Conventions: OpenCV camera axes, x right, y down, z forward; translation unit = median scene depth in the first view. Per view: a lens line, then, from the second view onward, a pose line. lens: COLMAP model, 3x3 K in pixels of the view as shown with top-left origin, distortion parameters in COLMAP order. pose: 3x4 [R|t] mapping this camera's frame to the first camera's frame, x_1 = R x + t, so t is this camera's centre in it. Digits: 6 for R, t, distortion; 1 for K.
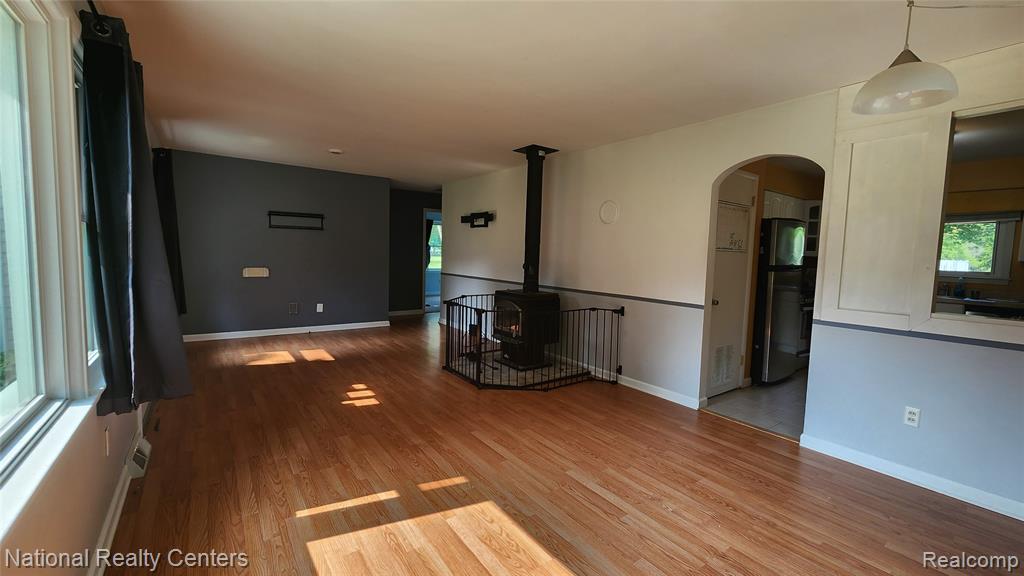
lens RADIAL K [[418.8, 0, 511.2], [0, 418.8, 283.0], [0, 0, 1]] dist [-0.001339, -0.000129]
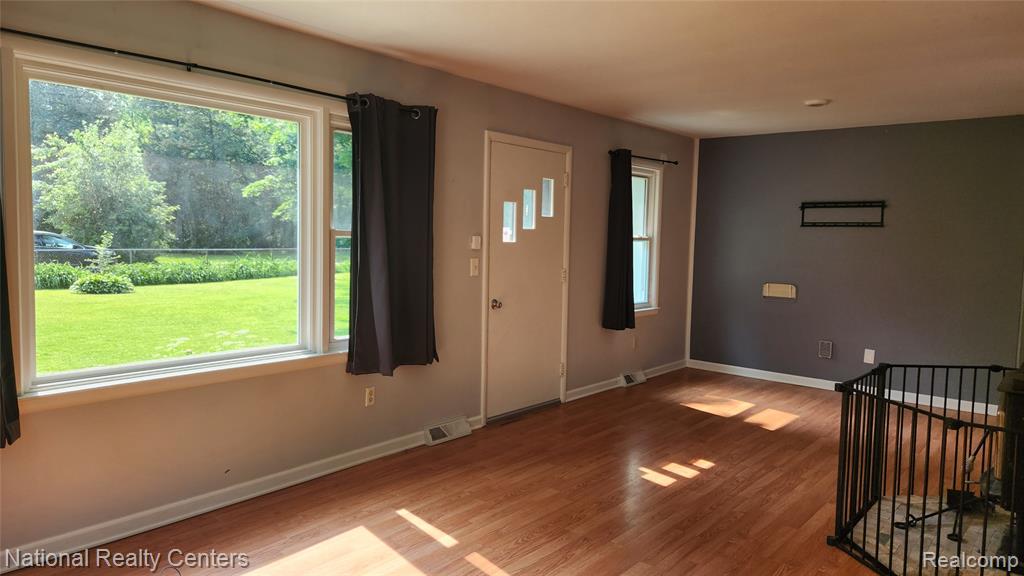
lens RADIAL K [[685.3, 0, 512.1], [0, 685.3, 286.5], [0, 0, 1]] dist [0.045937, 0.000397]
pose [[0.241738, 0.049560, -0.969075, 0.685032], [-0.087107, 0.995771, 0.029197, -0.044516], [0.966424, 0.077356, 0.245033, 0.461167]]
